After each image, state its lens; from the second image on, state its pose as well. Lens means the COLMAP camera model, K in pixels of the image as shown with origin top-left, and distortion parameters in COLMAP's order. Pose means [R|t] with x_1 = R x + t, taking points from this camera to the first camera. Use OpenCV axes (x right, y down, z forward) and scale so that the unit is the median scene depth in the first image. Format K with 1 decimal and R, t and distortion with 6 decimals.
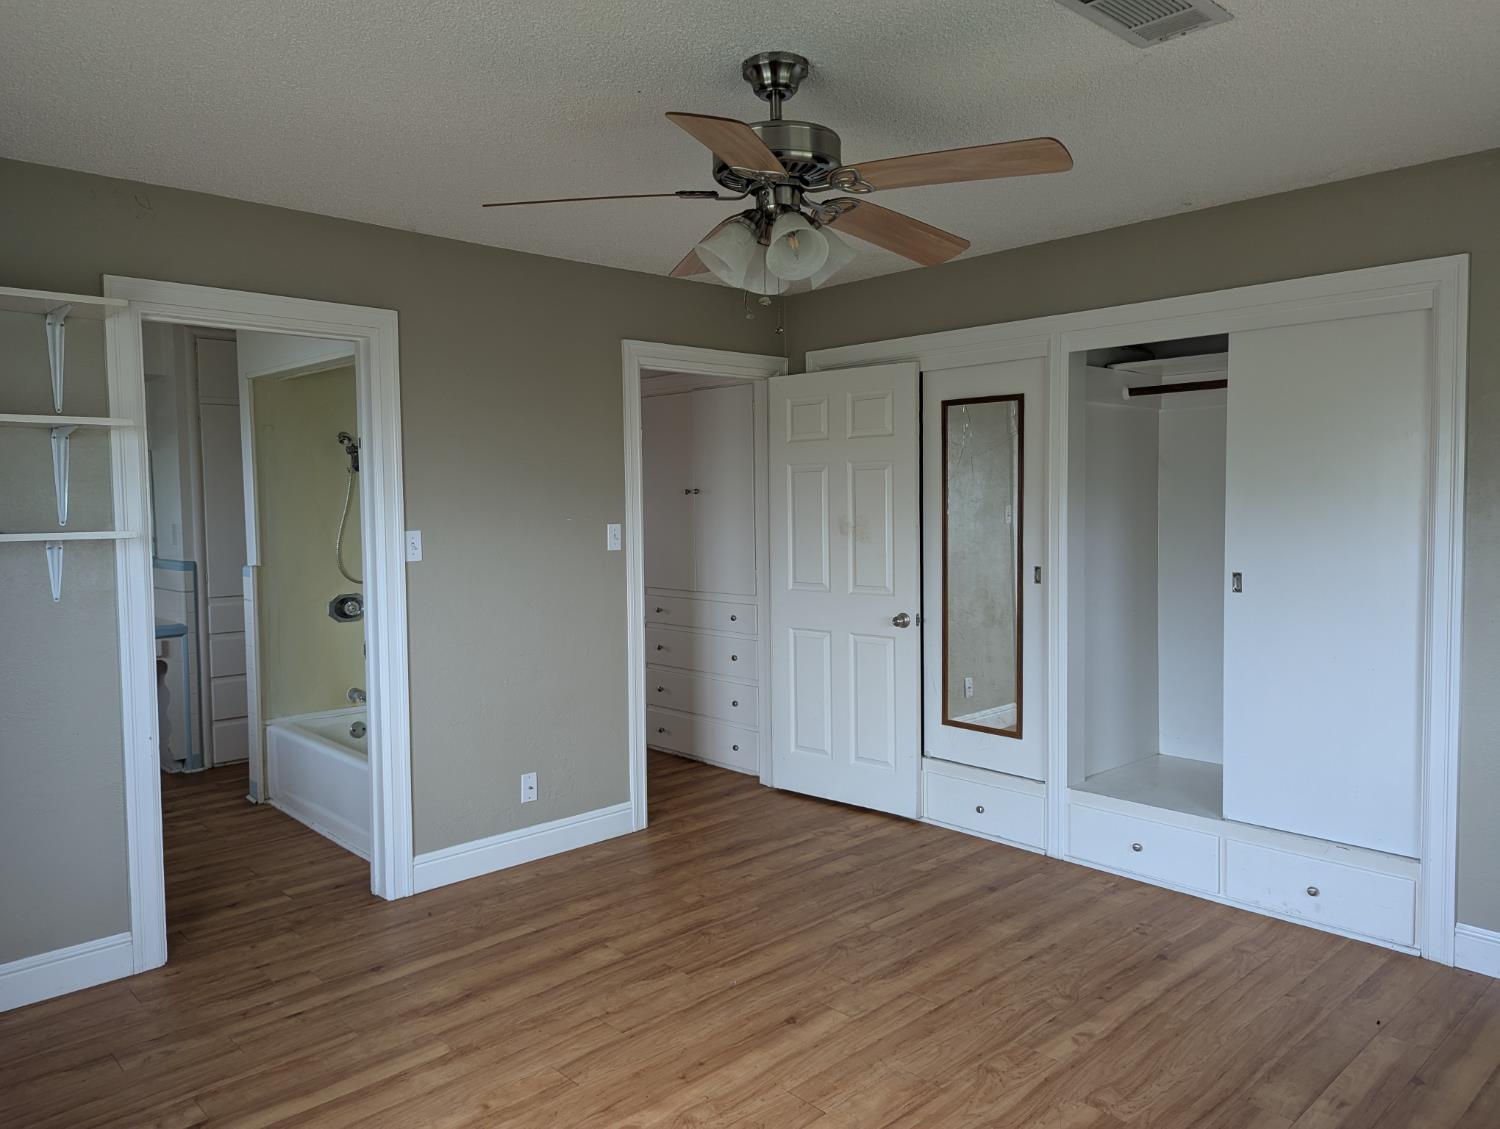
lens RADIAL K [[1047.1, 0, 752.6], [0, 1047.1, 566.5], [0, 0, 1]] dist [0.052981, -0.048599]
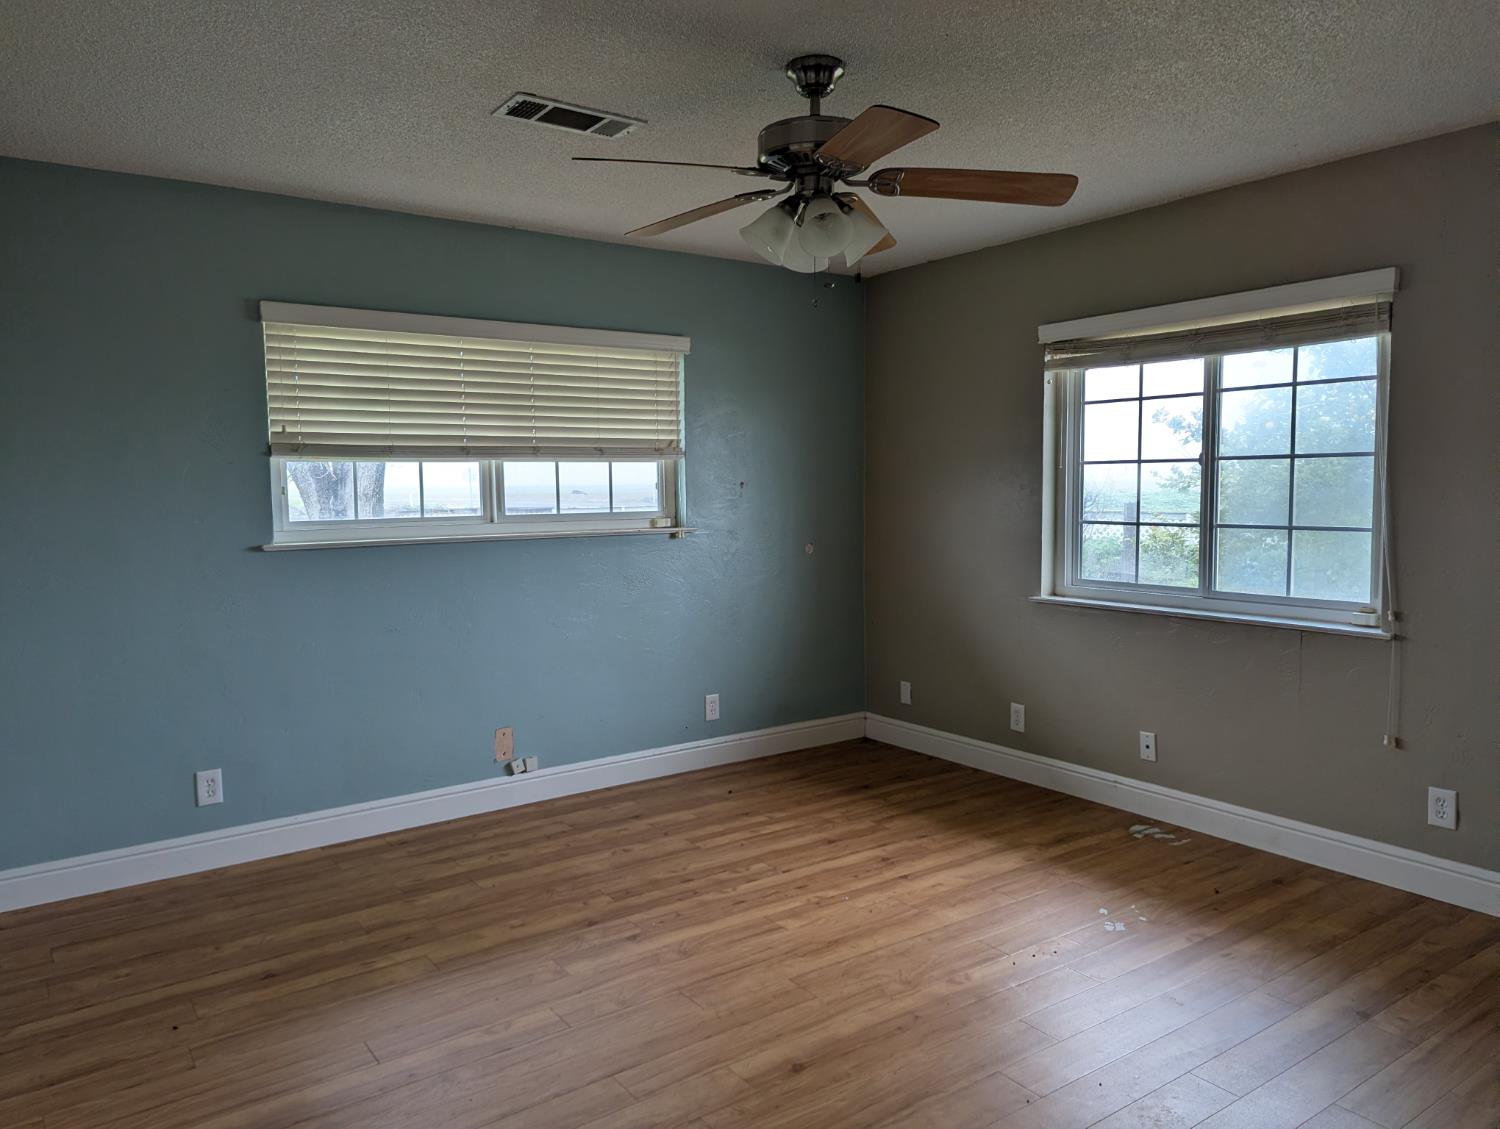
lens RADIAL K [[1047.1, 0, 742.4], [0, 1047.1, 571.1], [0, 0, 1]] dist [0.052981, -0.048599]
pose [[-0.989314, 0.012119, 0.145294, -0.051502], [0.032810, 0.989484, 0.140873, -0.092212], [-0.142059, 0.144135, -0.979308, 1.926286]]
